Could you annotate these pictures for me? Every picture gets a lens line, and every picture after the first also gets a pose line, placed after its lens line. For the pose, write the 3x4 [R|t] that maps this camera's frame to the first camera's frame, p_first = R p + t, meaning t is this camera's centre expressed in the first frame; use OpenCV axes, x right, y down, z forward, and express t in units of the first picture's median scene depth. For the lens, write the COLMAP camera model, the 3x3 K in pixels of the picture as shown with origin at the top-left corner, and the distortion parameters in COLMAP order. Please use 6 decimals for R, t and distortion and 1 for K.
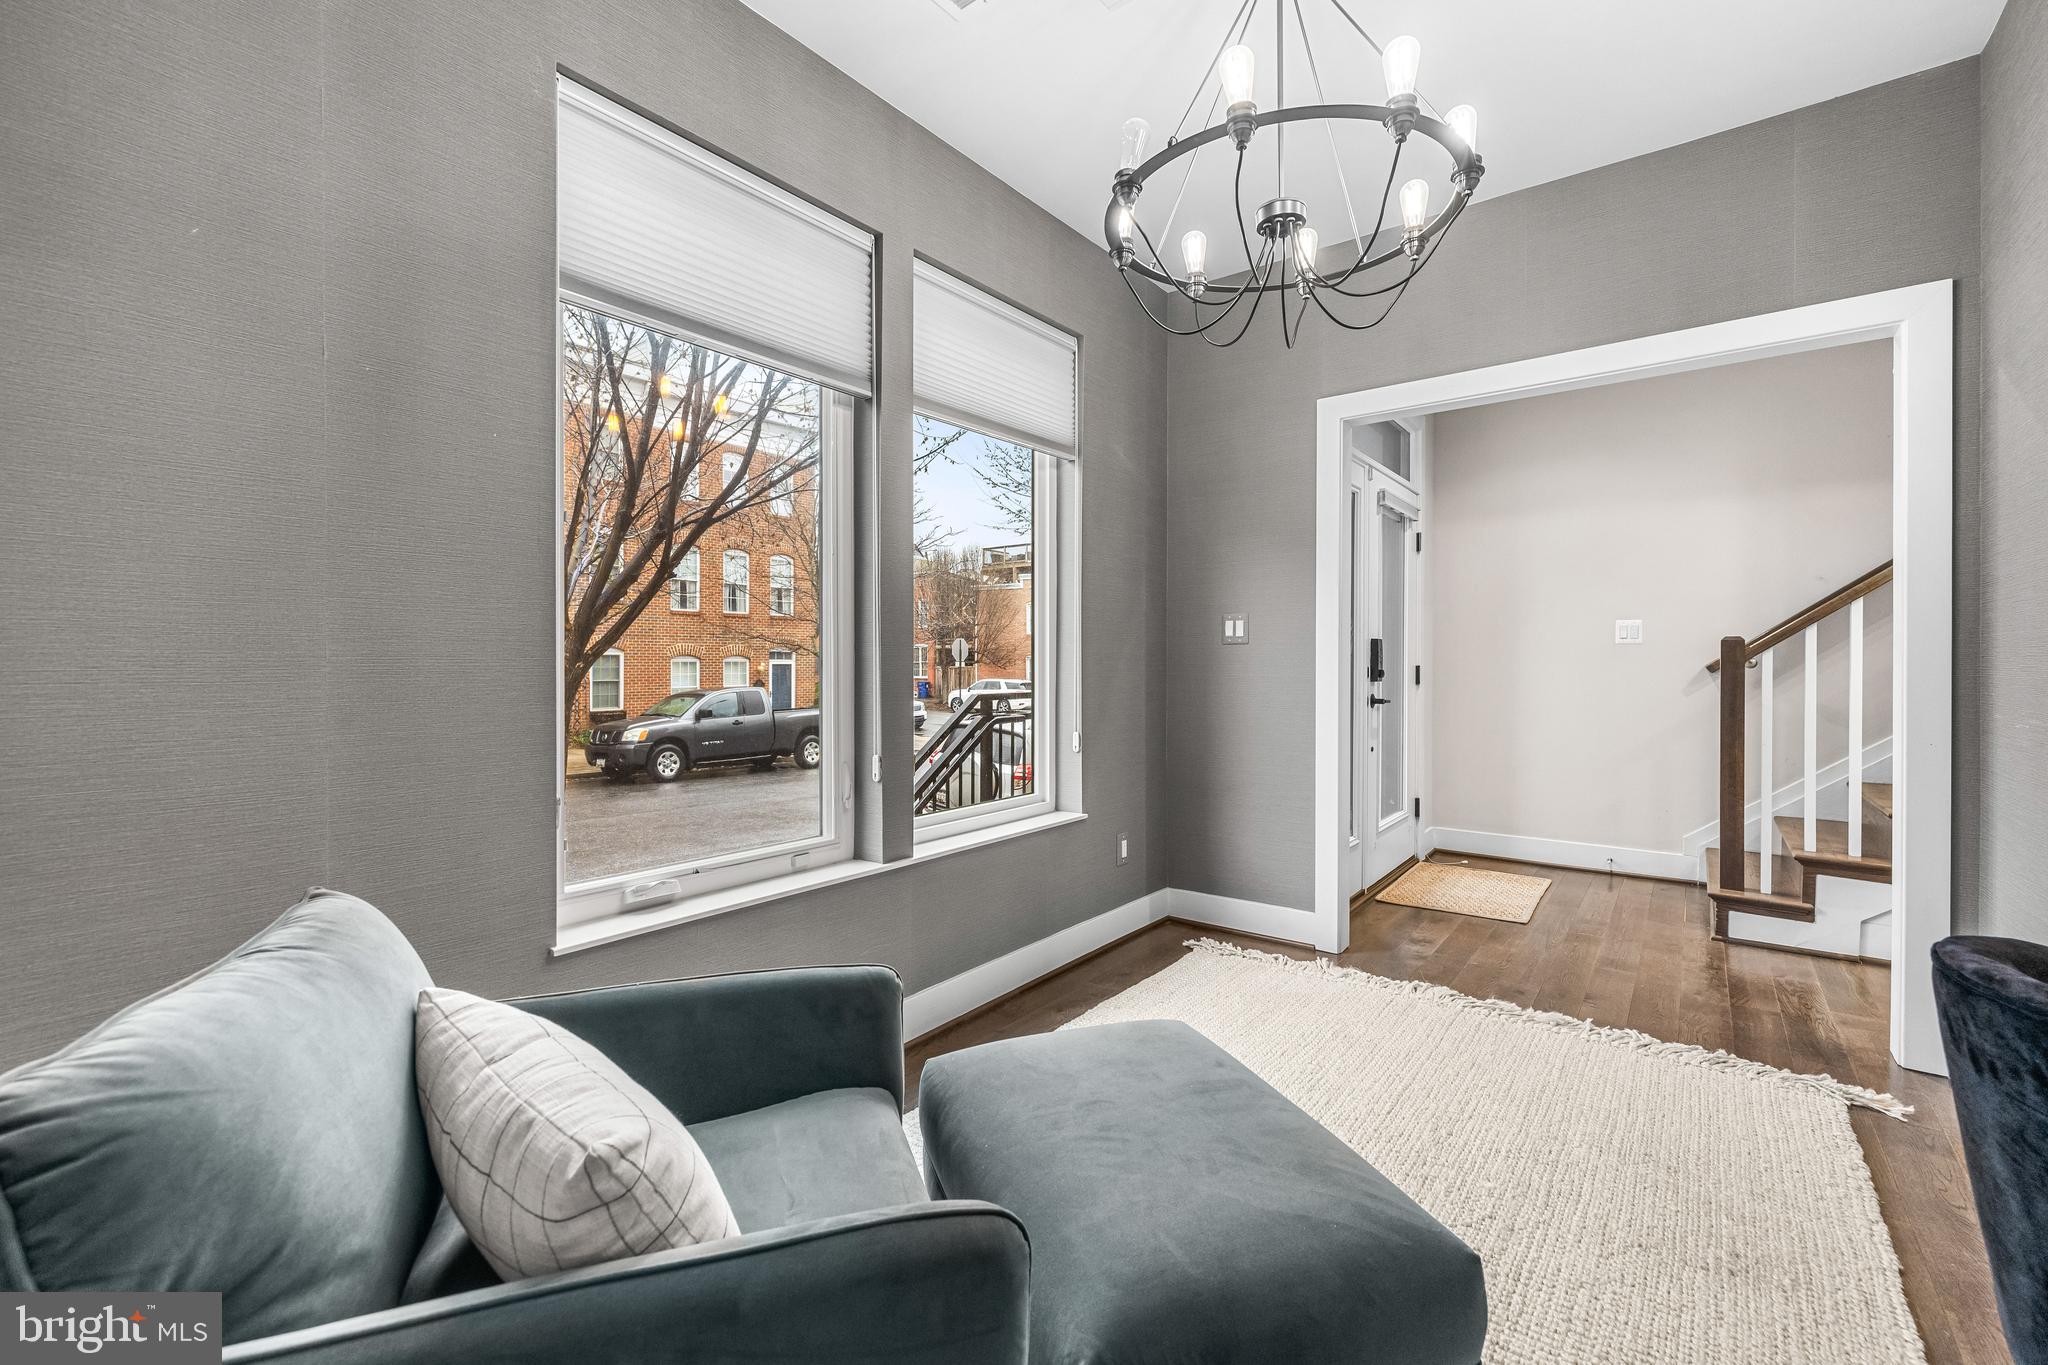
lens RADIAL K [[858.2, 0, 1028.7], [0, 858.2, 658.8], [0, 0, 1]] dist [0.001386, 0.000359]
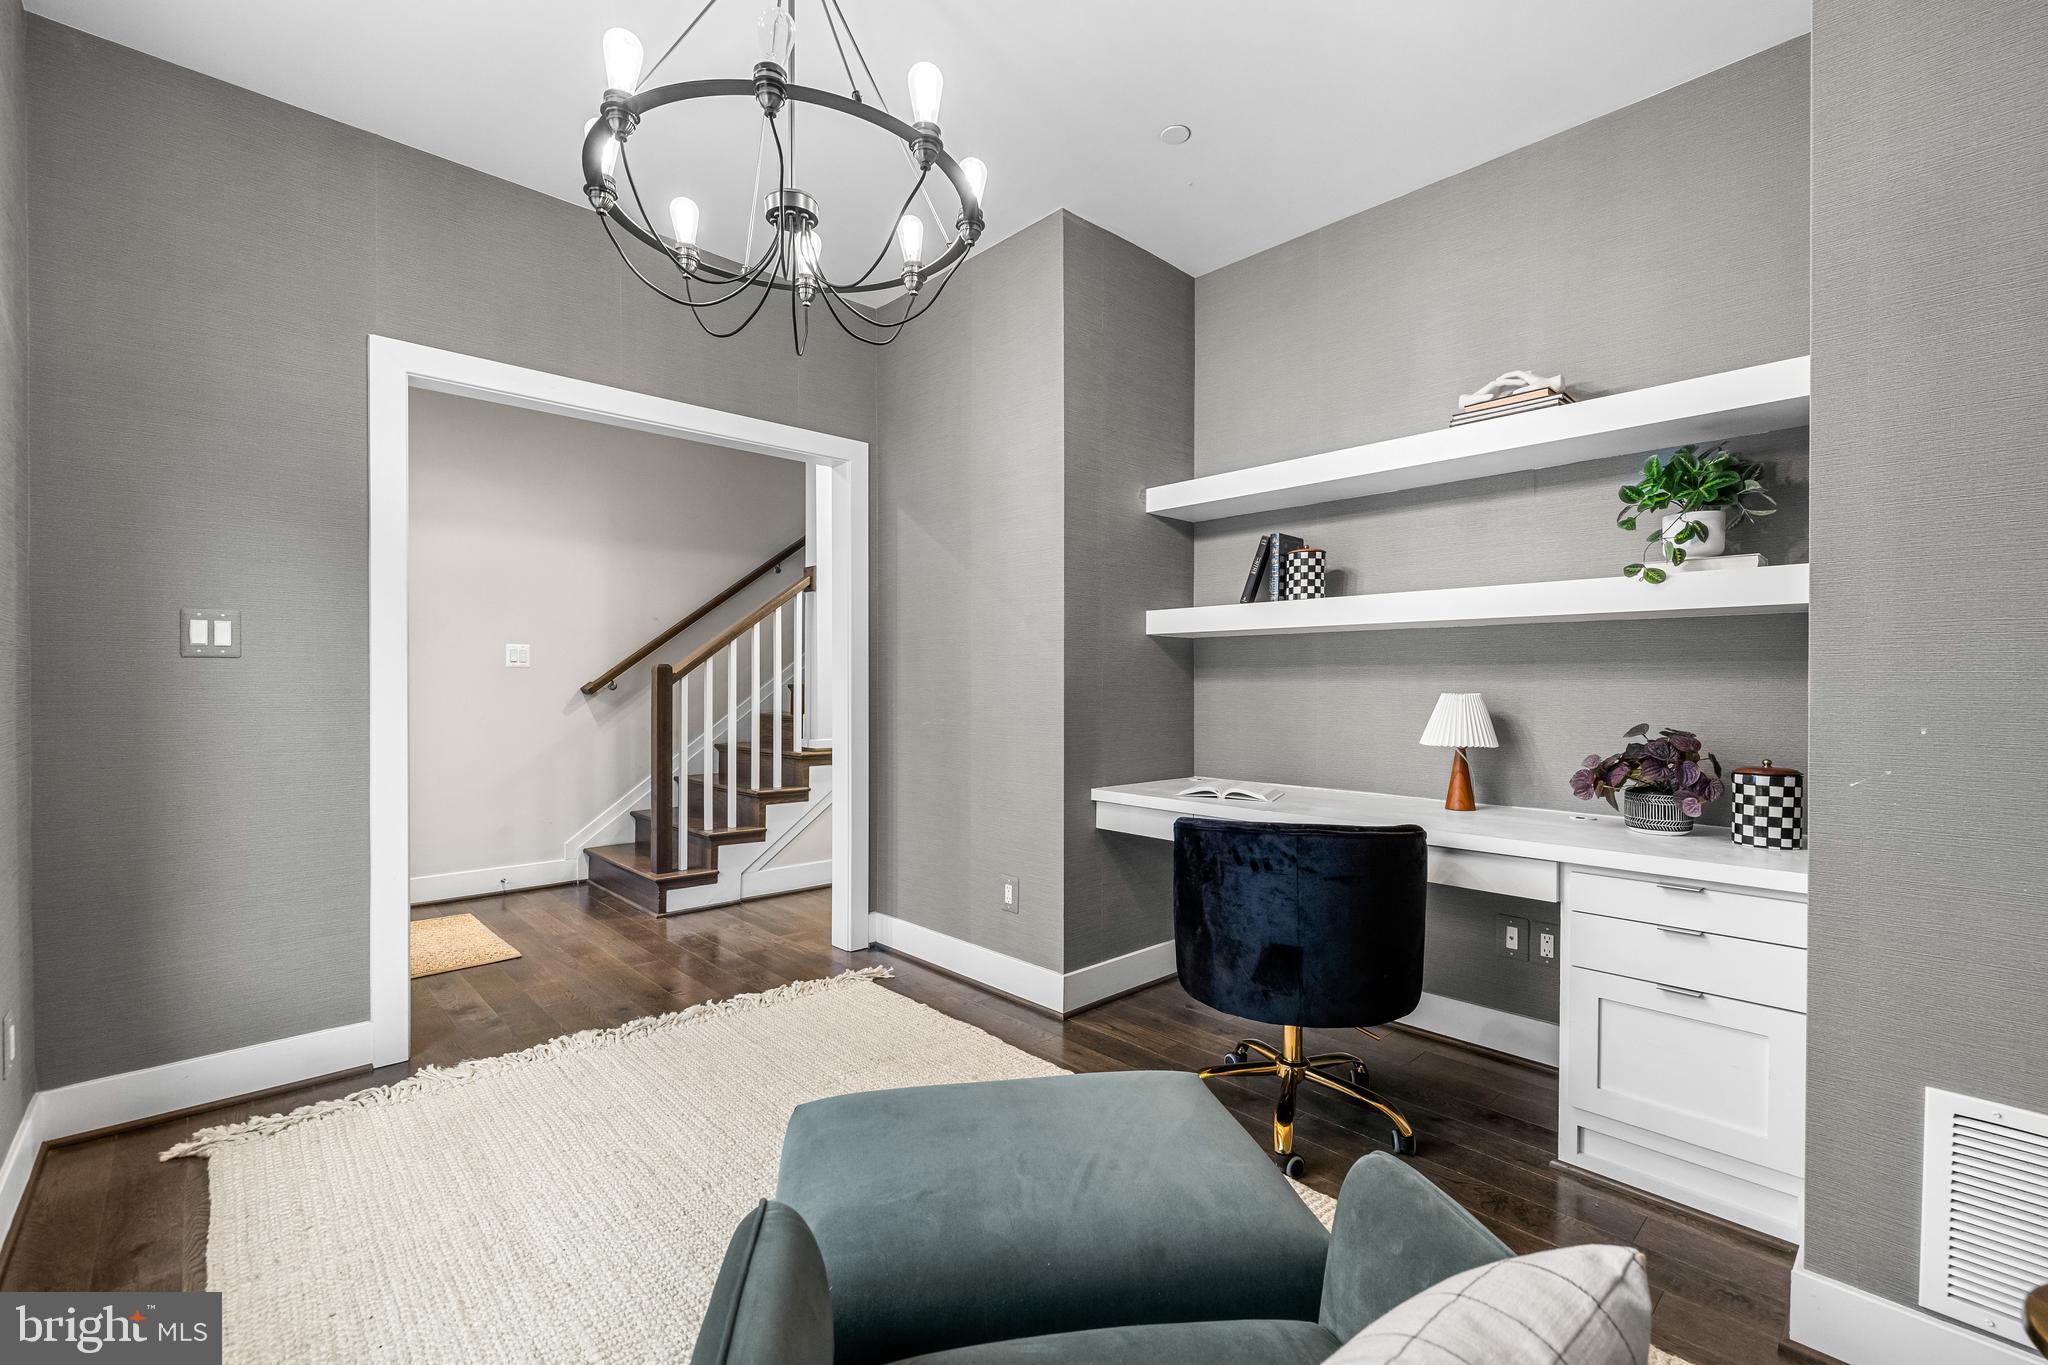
lens RADIAL K [[887.2, 0, 983.6], [0, 887.2, 686.2], [0, 0, 1]] dist [0.001482, 0.000447]
pose [[0.173412, -0.001741, 0.984848, -0.344185], [-0.003340, 0.999992, 0.002356, 0.001215], [-0.984844, -0.003698, 0.173405, 0.351176]]
